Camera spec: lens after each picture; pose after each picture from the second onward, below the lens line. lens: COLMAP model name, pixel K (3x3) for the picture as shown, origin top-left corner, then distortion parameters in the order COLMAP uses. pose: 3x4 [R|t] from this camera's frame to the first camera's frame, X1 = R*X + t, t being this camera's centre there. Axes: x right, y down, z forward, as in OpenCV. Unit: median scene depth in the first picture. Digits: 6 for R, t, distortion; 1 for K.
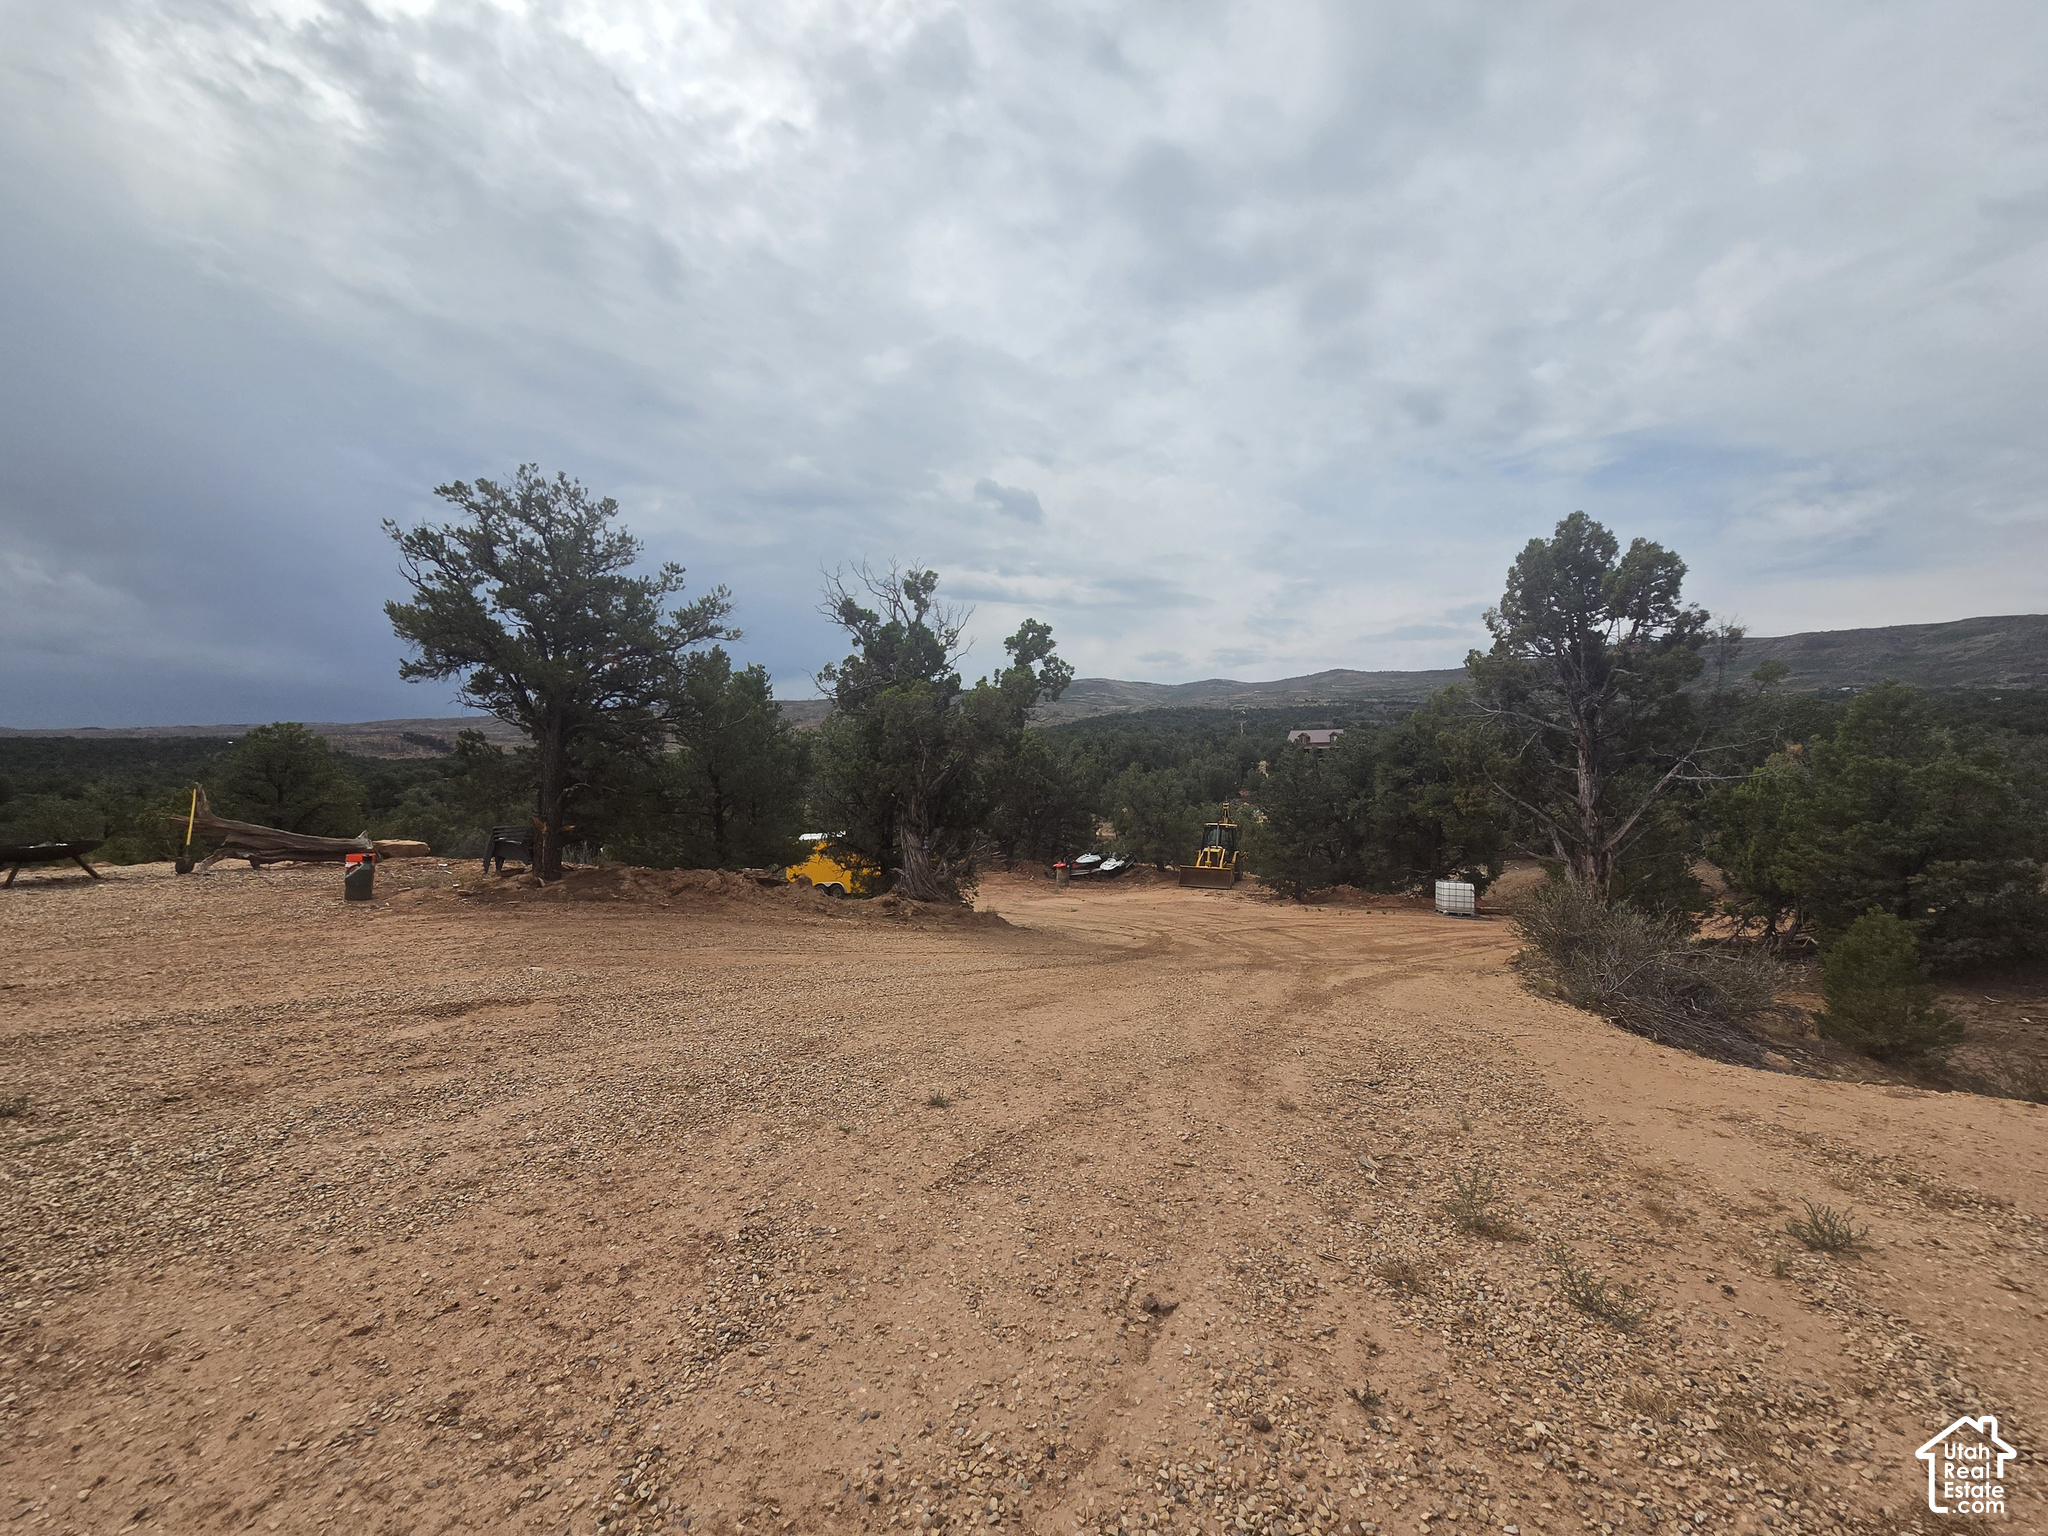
lens RADIAL K [[844.3, 0, 1024.2], [0, 844.3, 772.3], [0, 0, 1]] dist [0.000929, 0.000130]
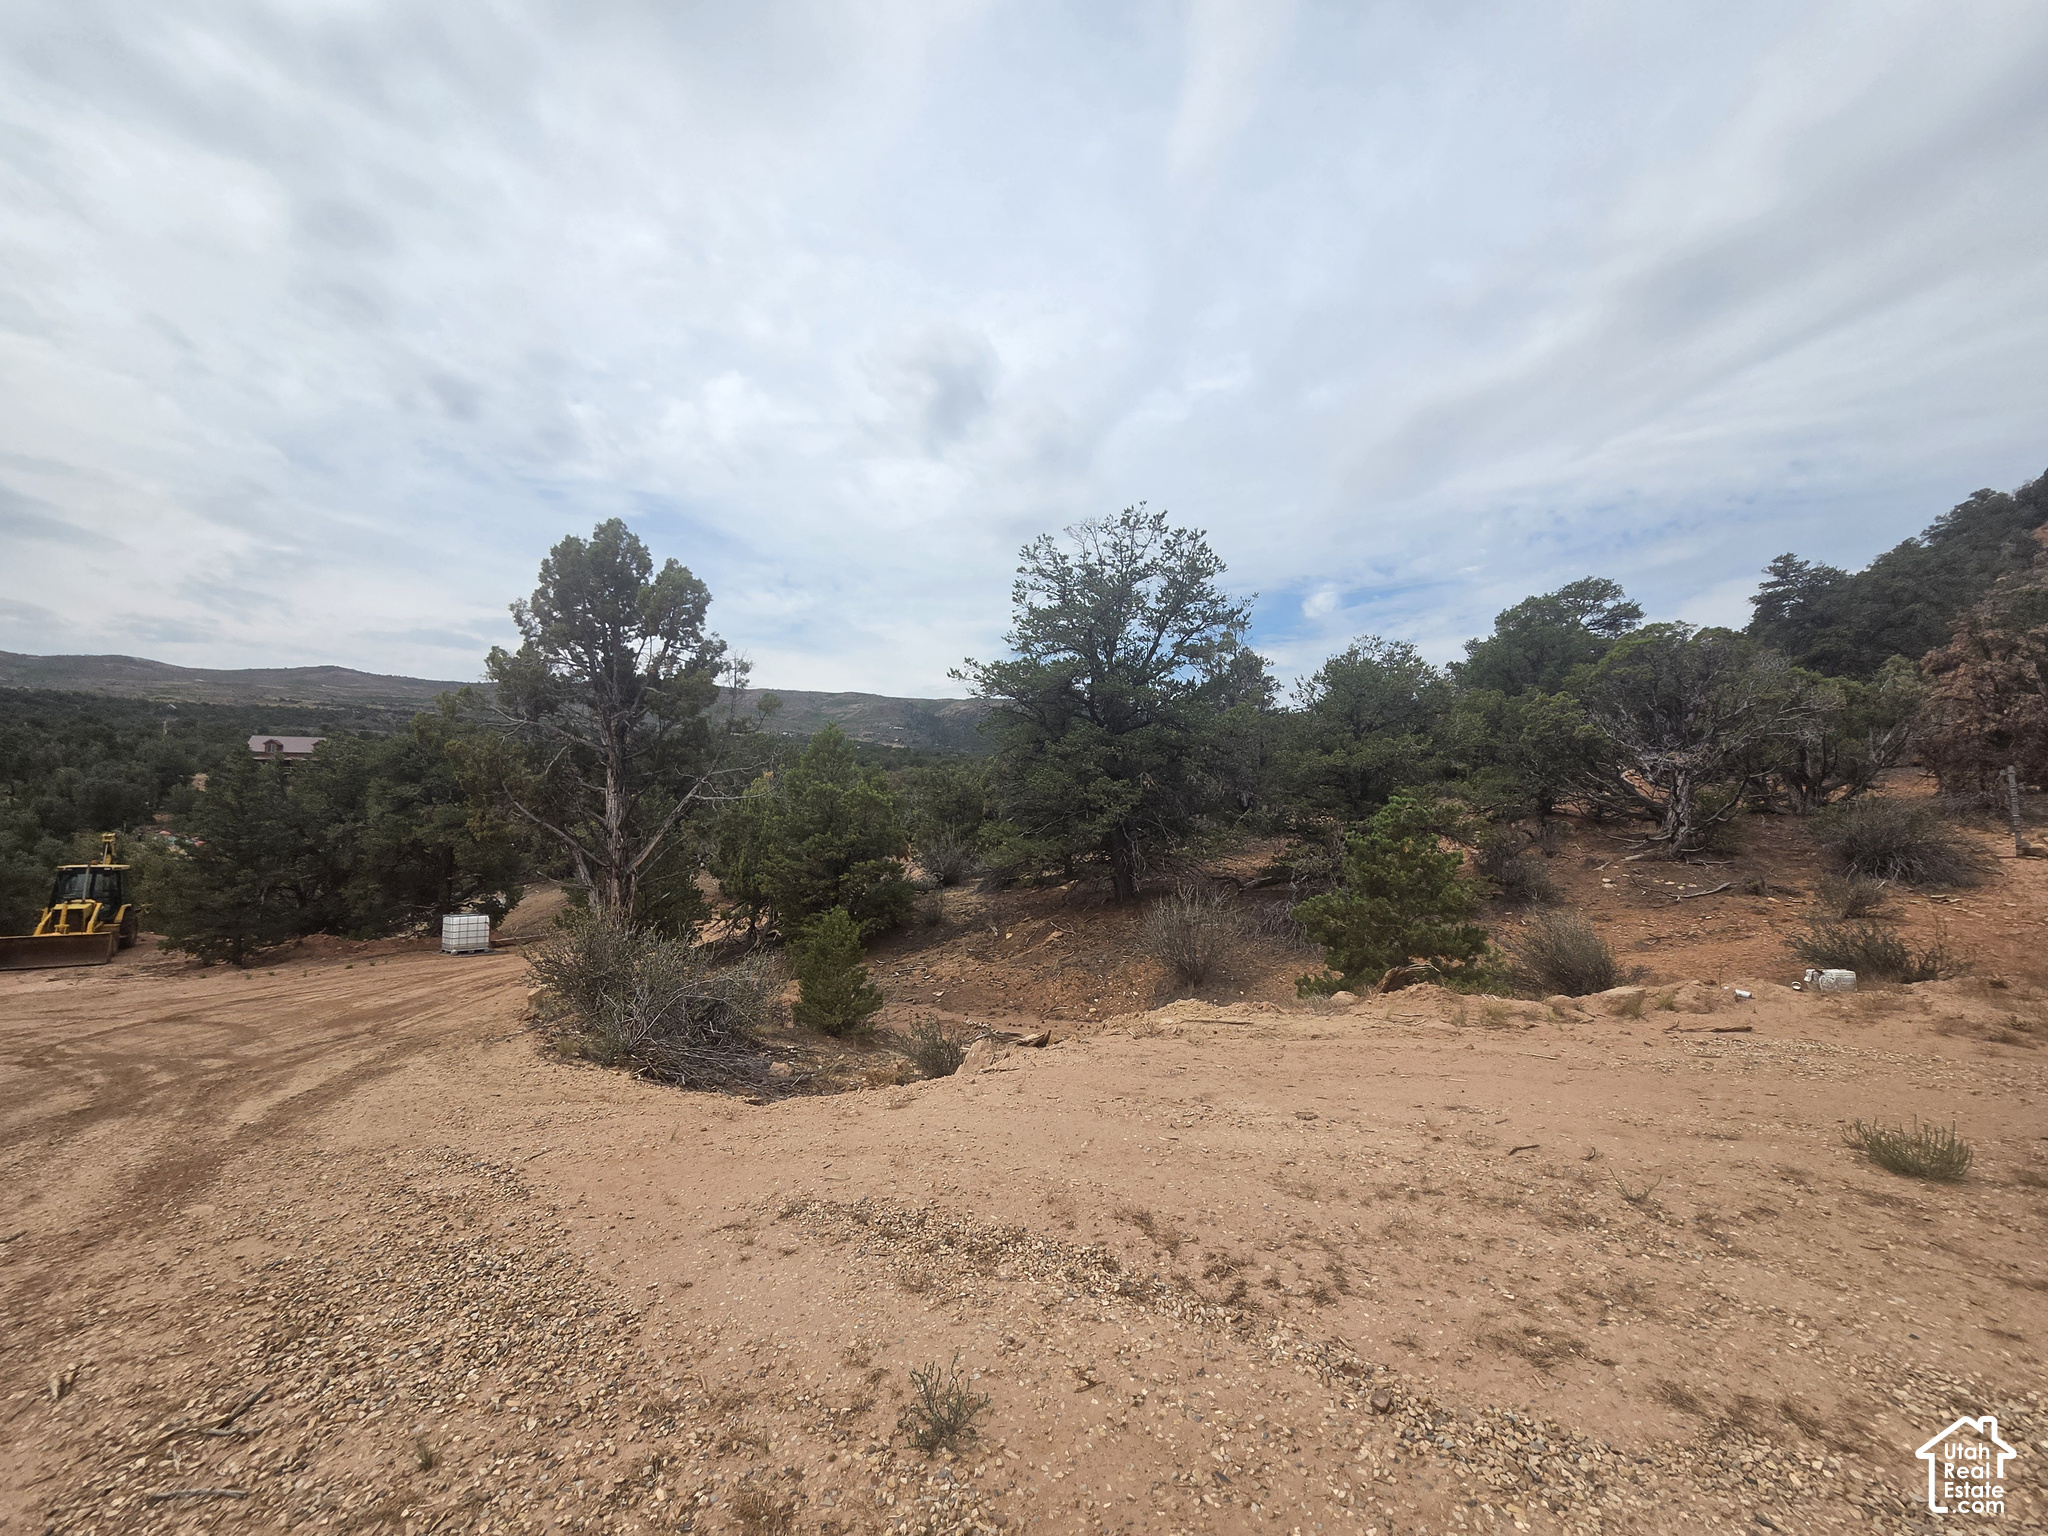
lens RADIAL K [[844.3, 0, 1018.5], [0, 844.3, 754.6], [0, 0, 1]] dist [0.000929, 0.000130]
pose [[0.504237, 0.049203, 0.862163, 0.048770], [-0.010491, 0.998651, -0.050856, 0.001257], [-0.863502, 0.016598, 0.504072, 0.085673]]
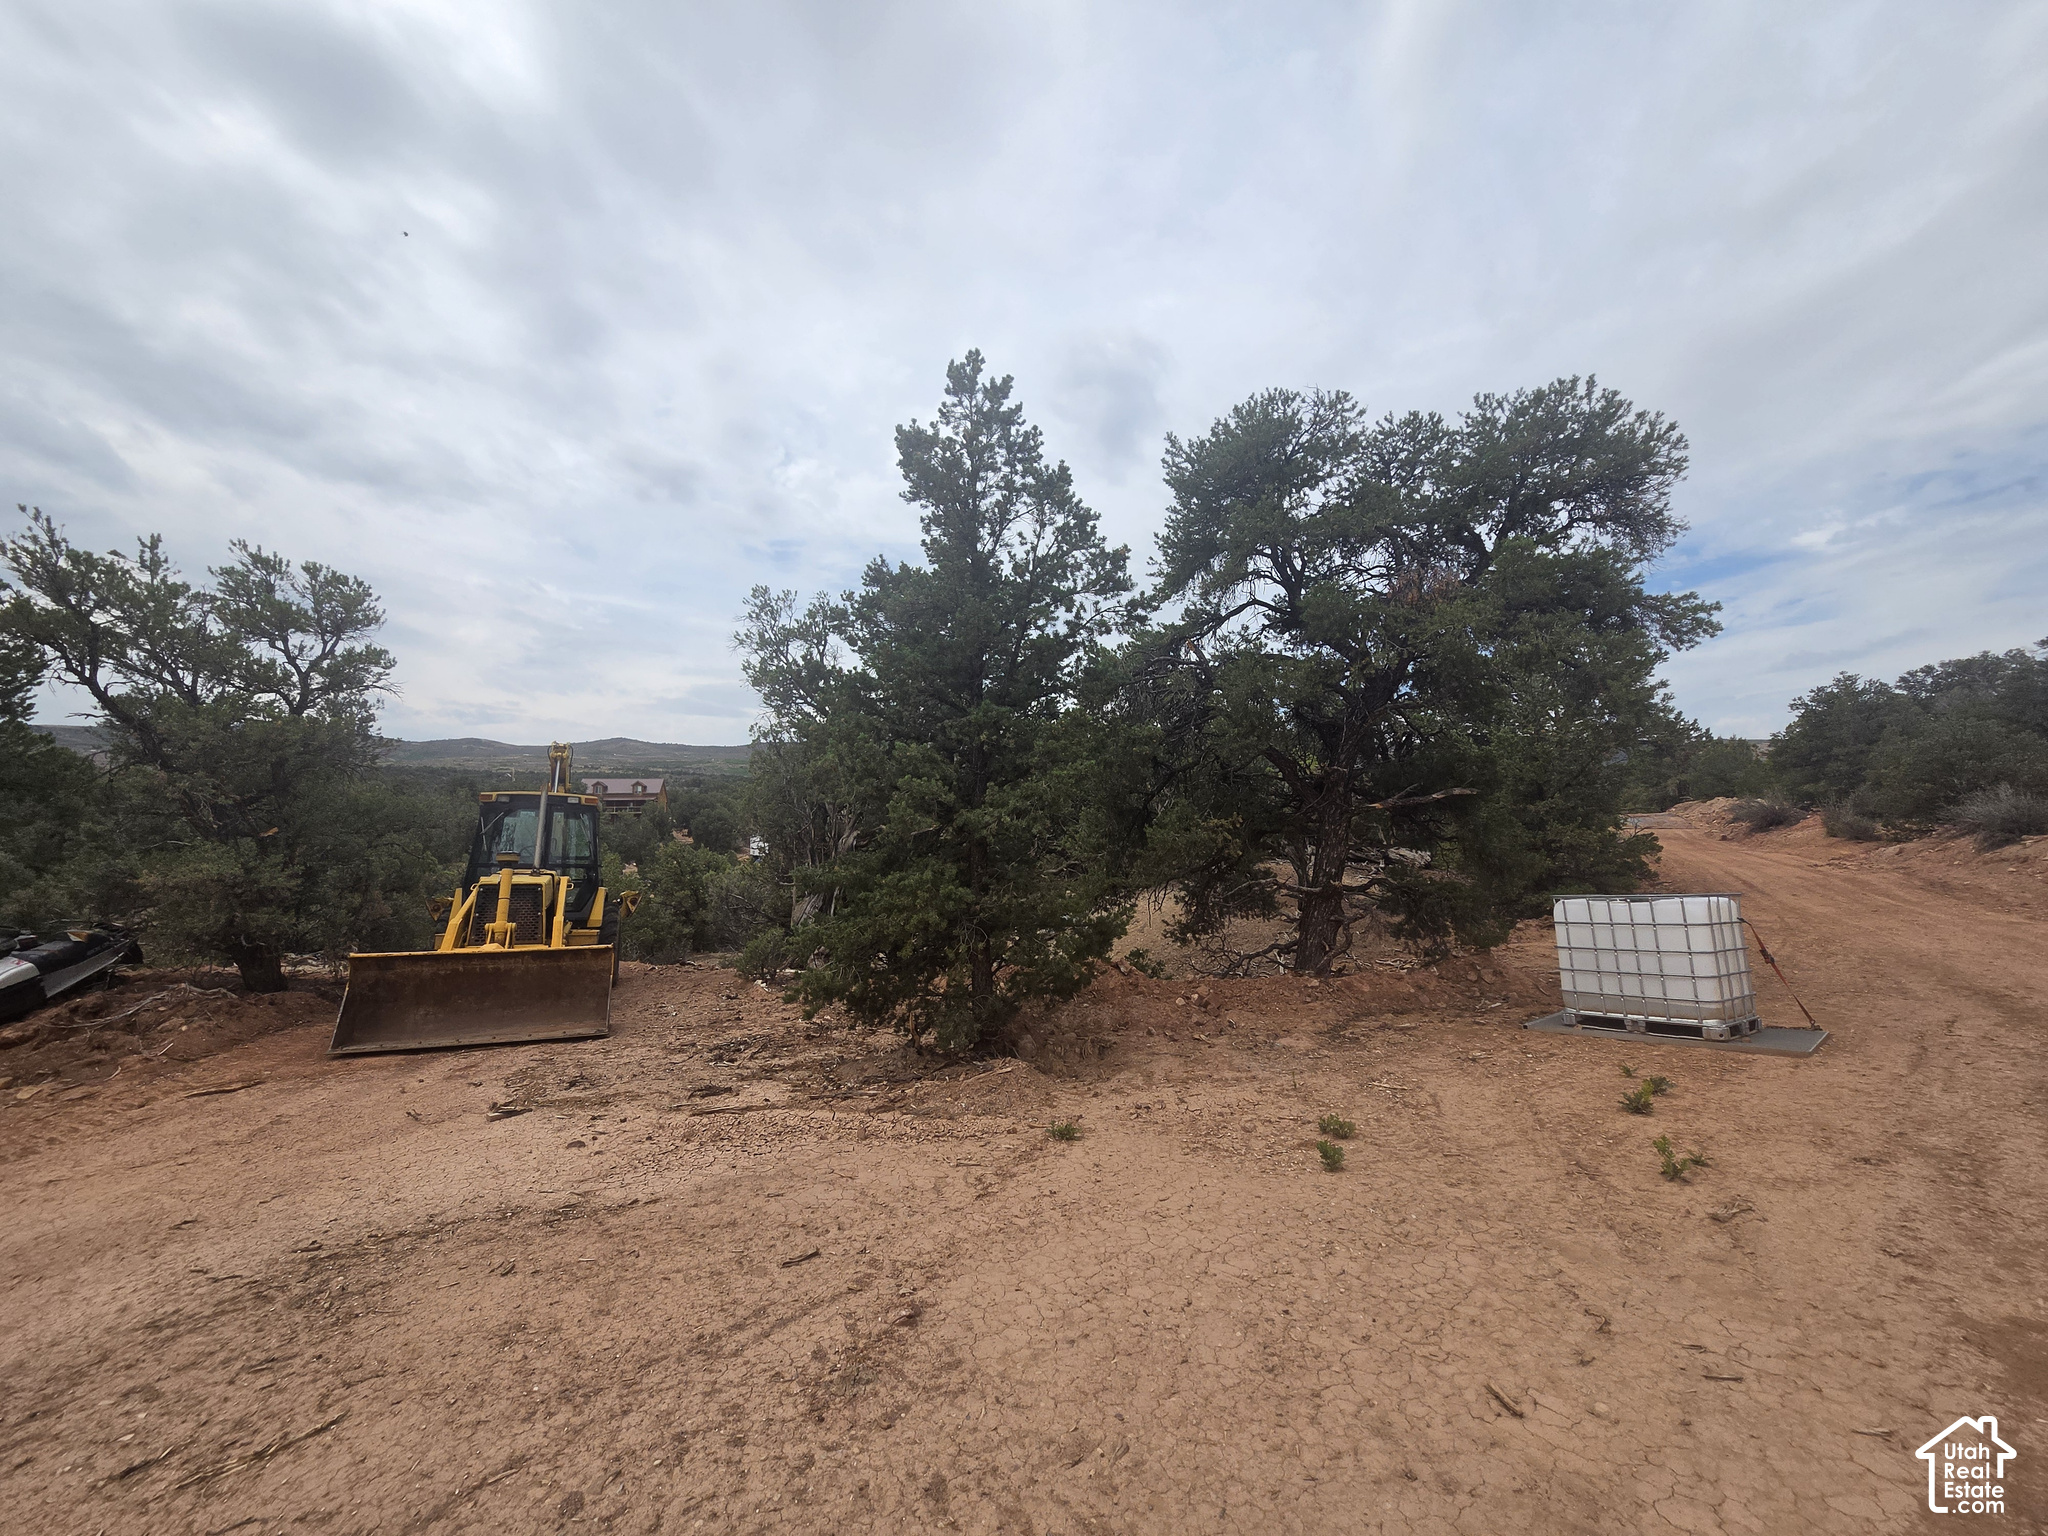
lens RADIAL K [[844.3, 0, 1012.8], [0, 844.3, 788.7], [0, 0, 1]] dist [0.000929, 0.000130]
pose [[0.700721, 0.034309, 0.712610, 0.316038], [0.014410, 0.997959, -0.062218, 0.179711], [-0.713289, 0.053866, 0.698797, 1.554838]]
